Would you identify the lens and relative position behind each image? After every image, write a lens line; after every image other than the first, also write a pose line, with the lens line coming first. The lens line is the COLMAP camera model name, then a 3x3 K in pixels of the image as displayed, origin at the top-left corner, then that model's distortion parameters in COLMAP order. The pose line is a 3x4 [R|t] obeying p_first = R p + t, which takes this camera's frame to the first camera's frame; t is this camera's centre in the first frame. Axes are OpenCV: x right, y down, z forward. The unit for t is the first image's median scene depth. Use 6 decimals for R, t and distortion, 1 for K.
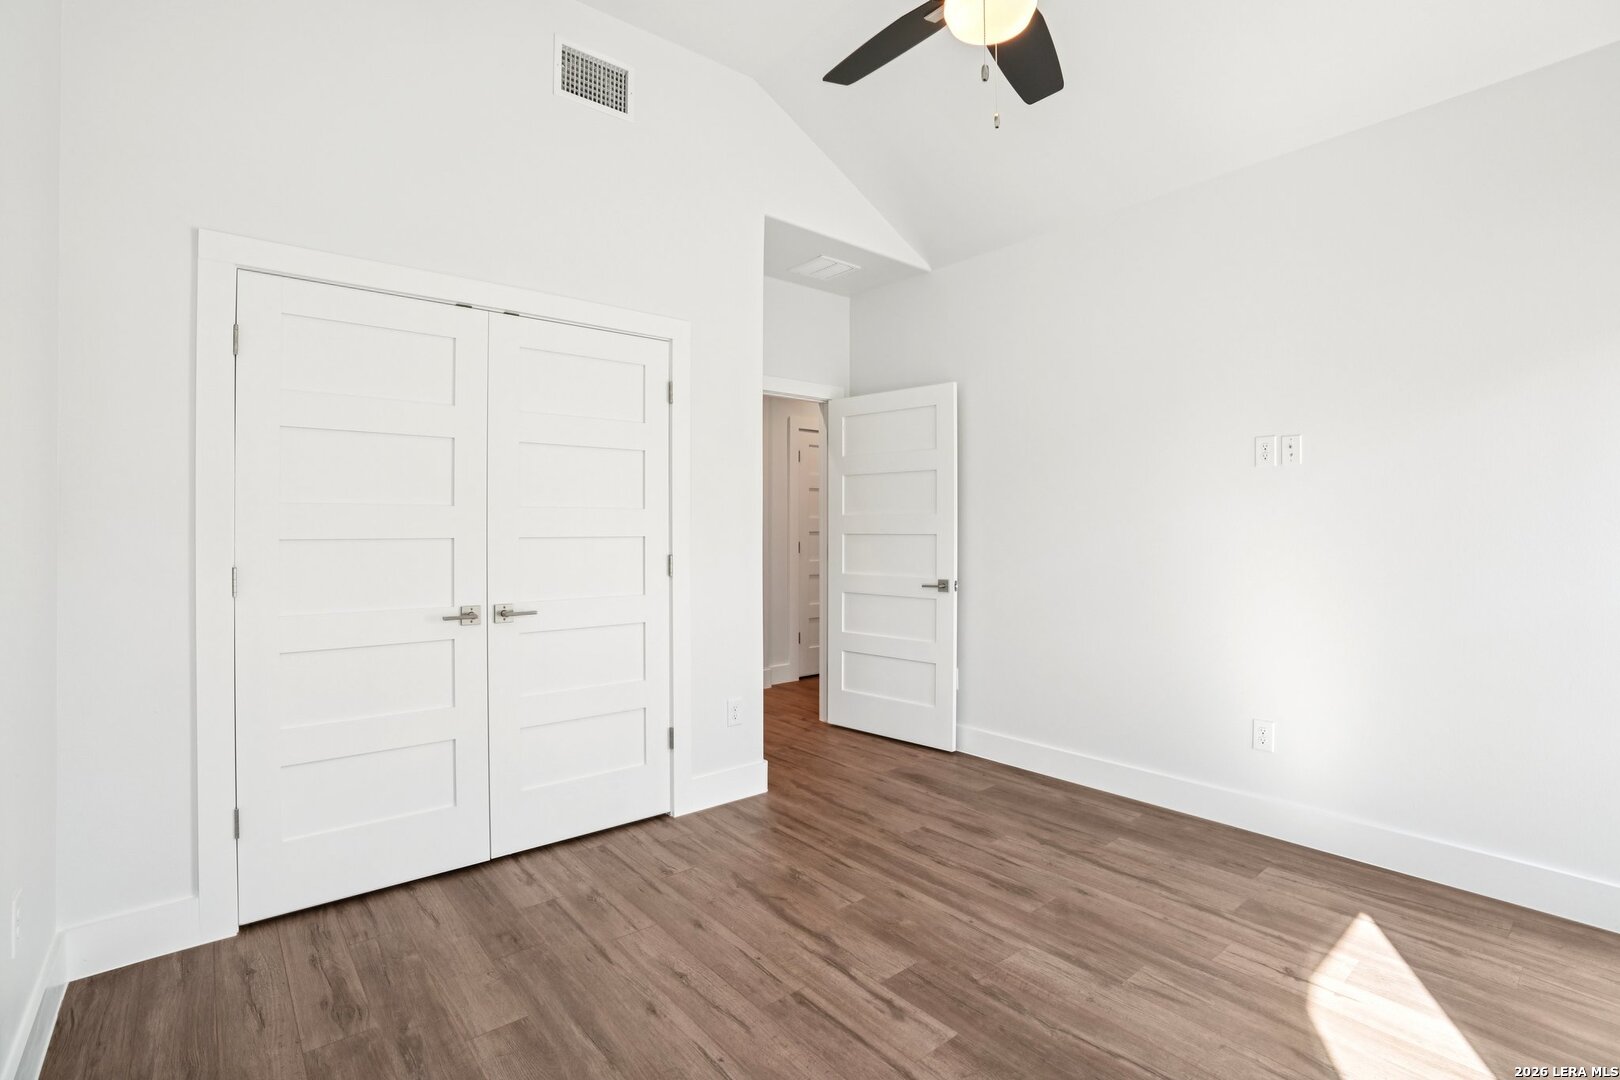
lens RADIAL K [[748.2, 0, 808.3], [0, 748.2, 531.5], [0, 0, 1]] dist [-0.070740, 0.025777]
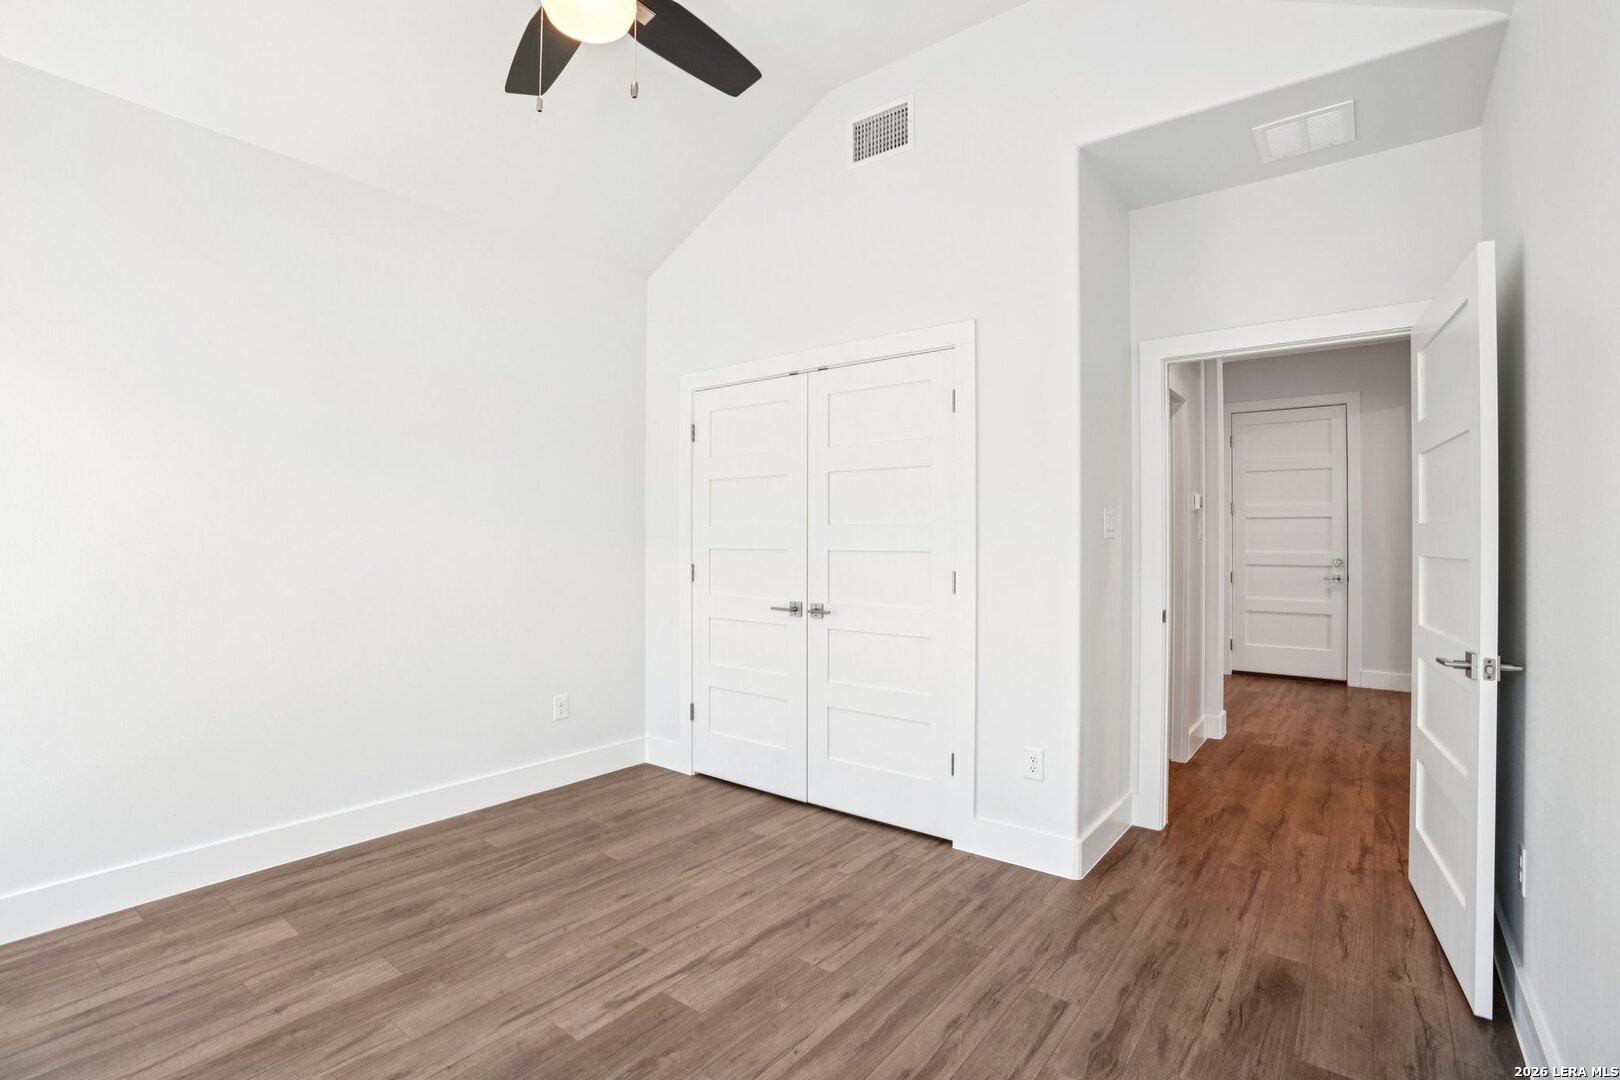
lens RADIAL K [[745.3, 0, 797.3], [0, 745.3, 544.6], [0, 0, 1]] dist [-0.082639, 0.036560]
pose [[0.206026, 0.005496, -0.978531, 0.835264], [-0.009348, 0.999950, 0.003648, -0.005099], [0.978502, 0.008396, 0.206067, 0.727110]]
